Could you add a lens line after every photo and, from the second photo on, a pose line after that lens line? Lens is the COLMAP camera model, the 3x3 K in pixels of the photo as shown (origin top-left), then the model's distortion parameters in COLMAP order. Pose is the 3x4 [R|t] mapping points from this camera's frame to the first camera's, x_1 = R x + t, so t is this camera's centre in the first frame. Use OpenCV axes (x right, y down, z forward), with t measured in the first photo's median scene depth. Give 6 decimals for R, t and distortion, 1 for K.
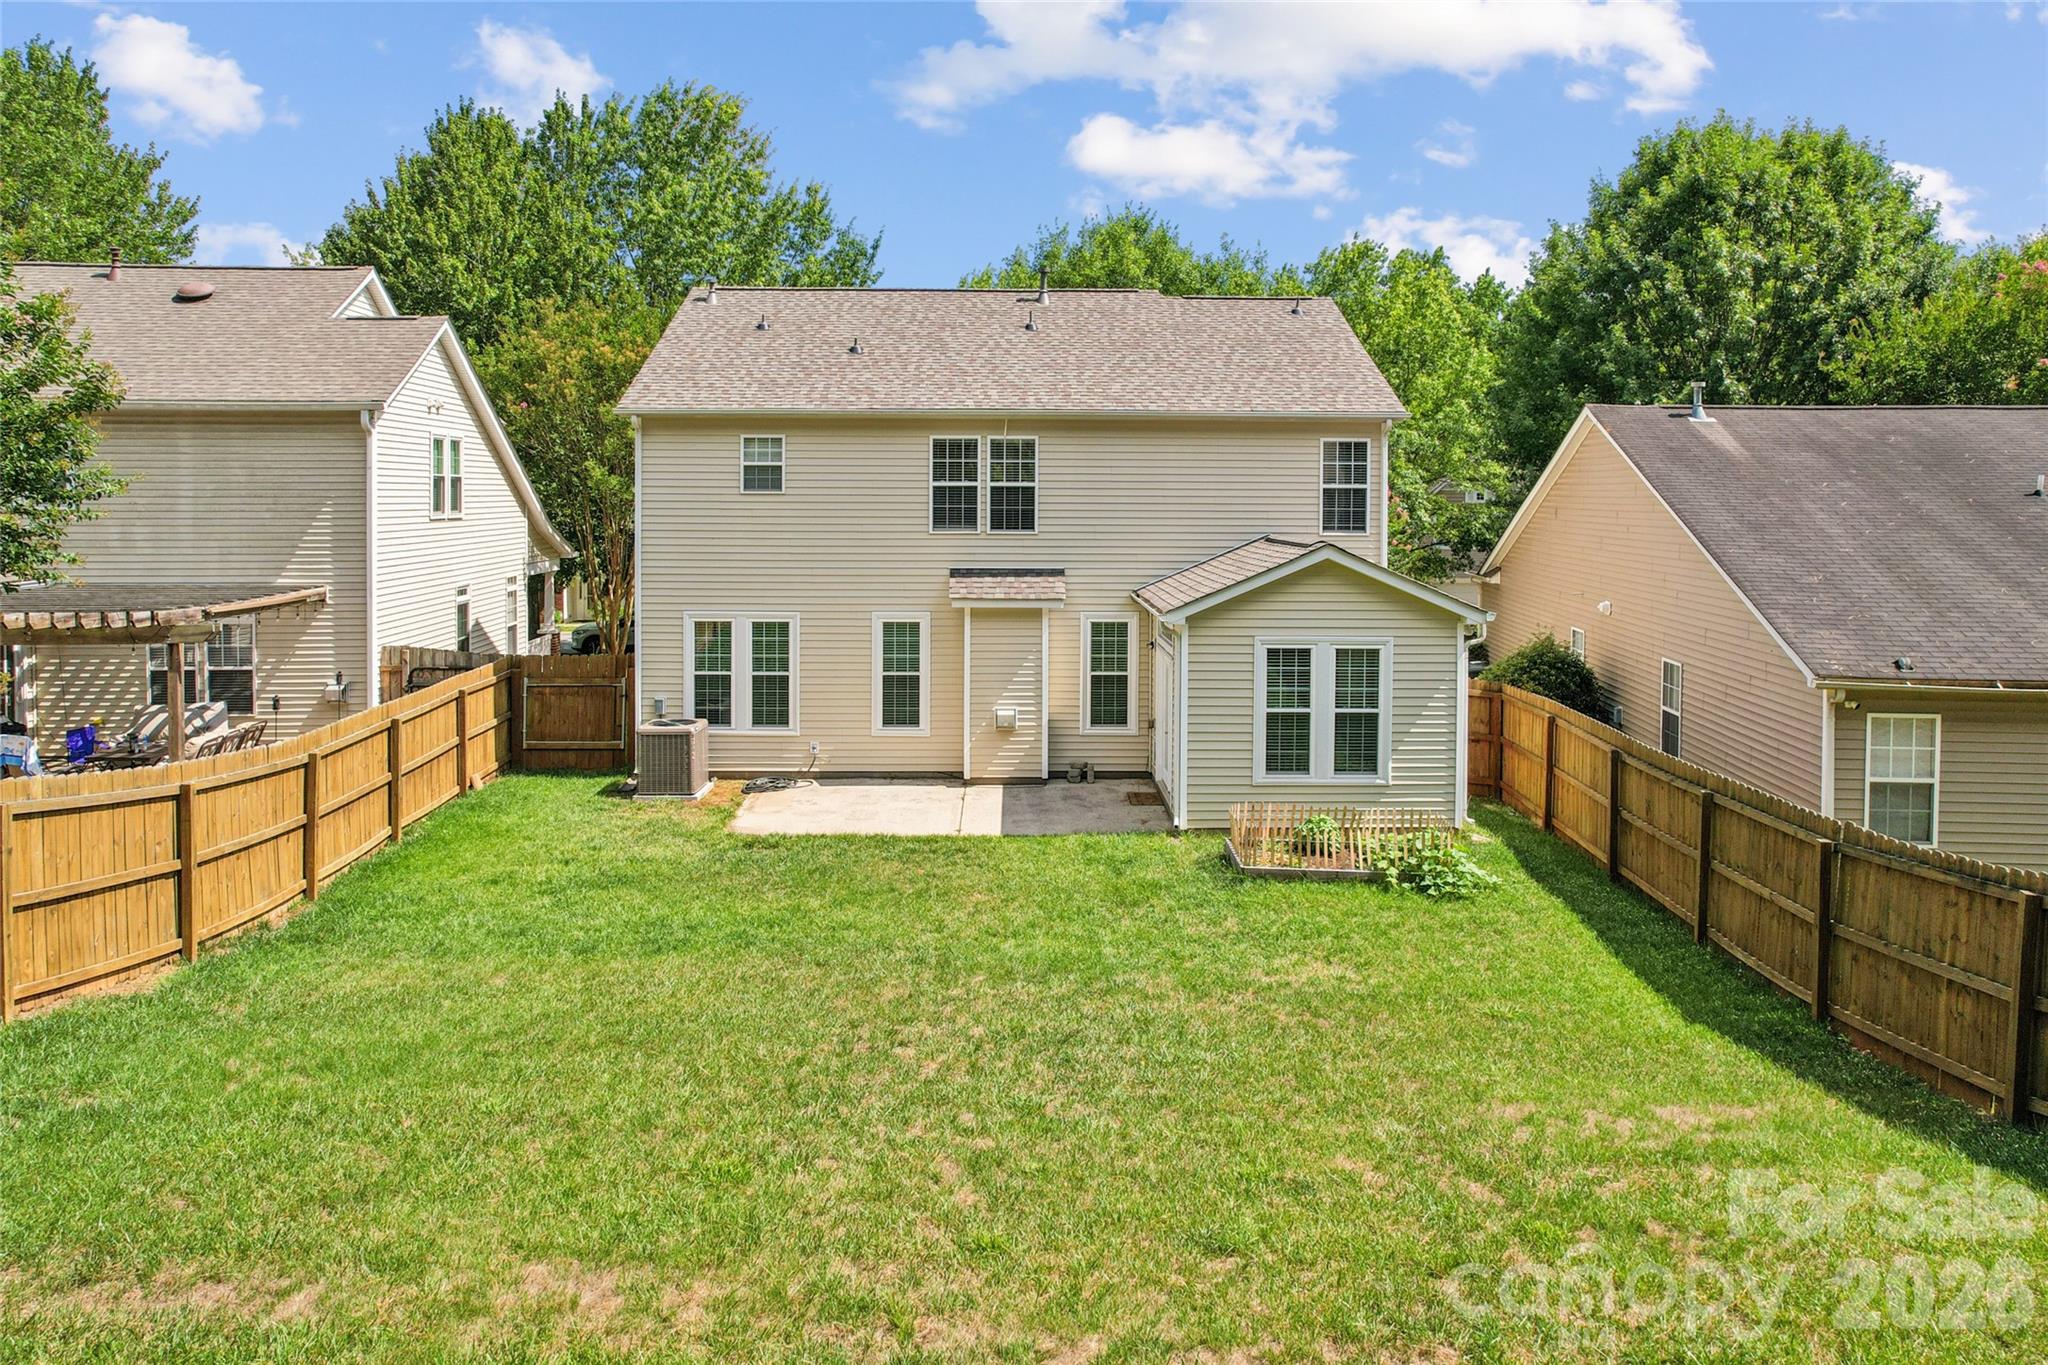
lens RADIAL K [[1361.6, 0, 1036.7], [0, 1361.6, 510.9], [0, 0, 1]] dist [-0.005017, -0.000788]
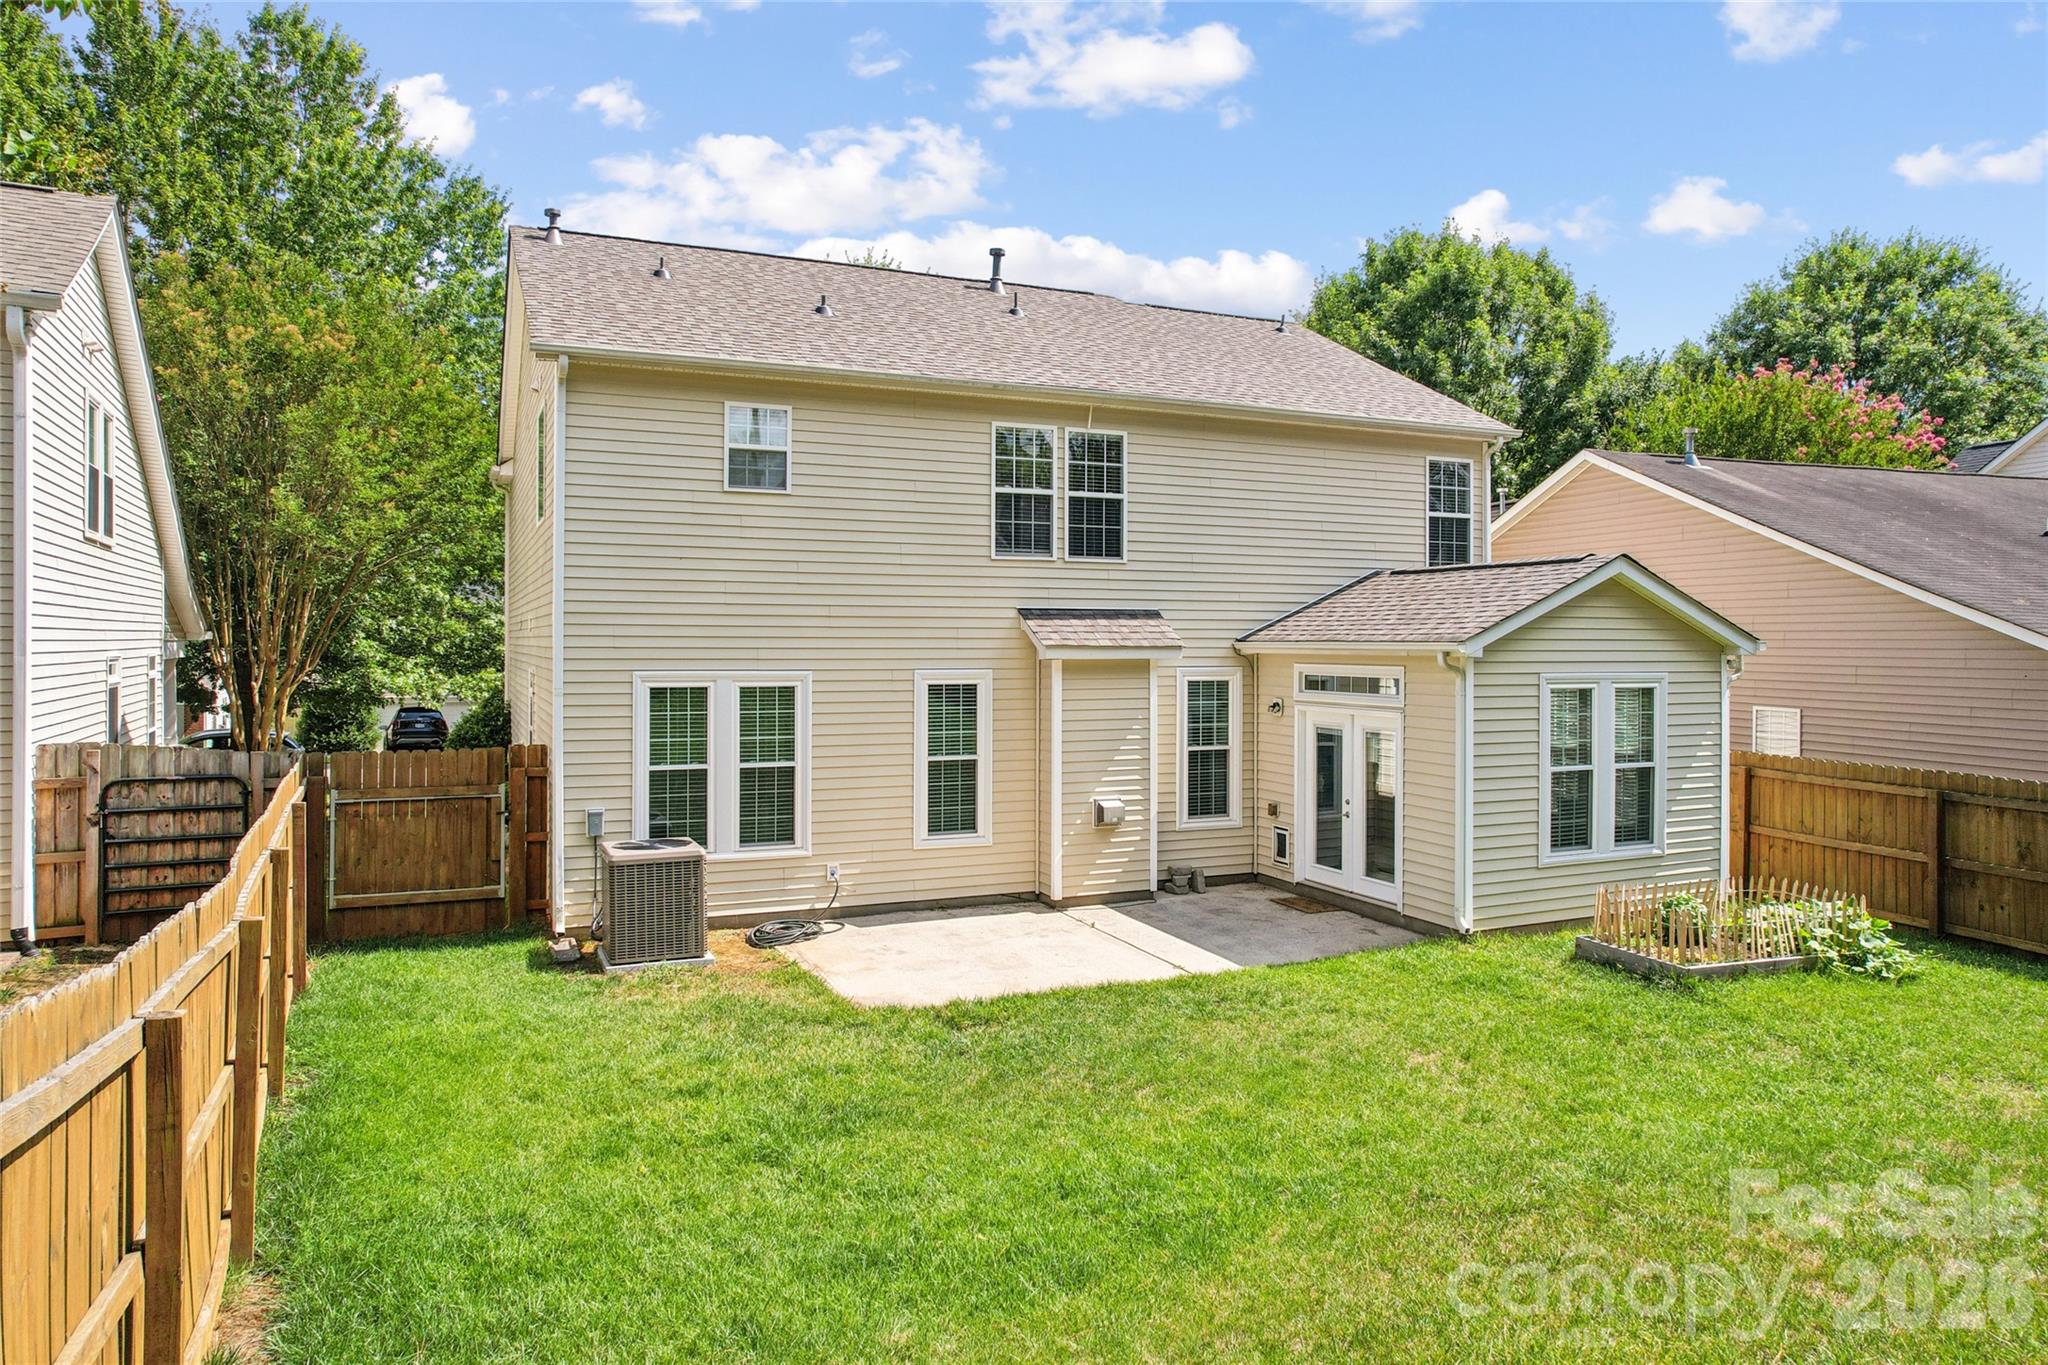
lens RADIAL K [[1314.4, 0, 1049.0], [0, 1314.4, 635.6], [0, 0, 1]] dist [-0.047910, 0.044754]
pose [[0.917809, 0.000260, 0.397022, -0.323701], [0.005477, 0.999896, -0.013317, 0.066122], [-0.396984, 0.014397, 0.917713, 0.360981]]
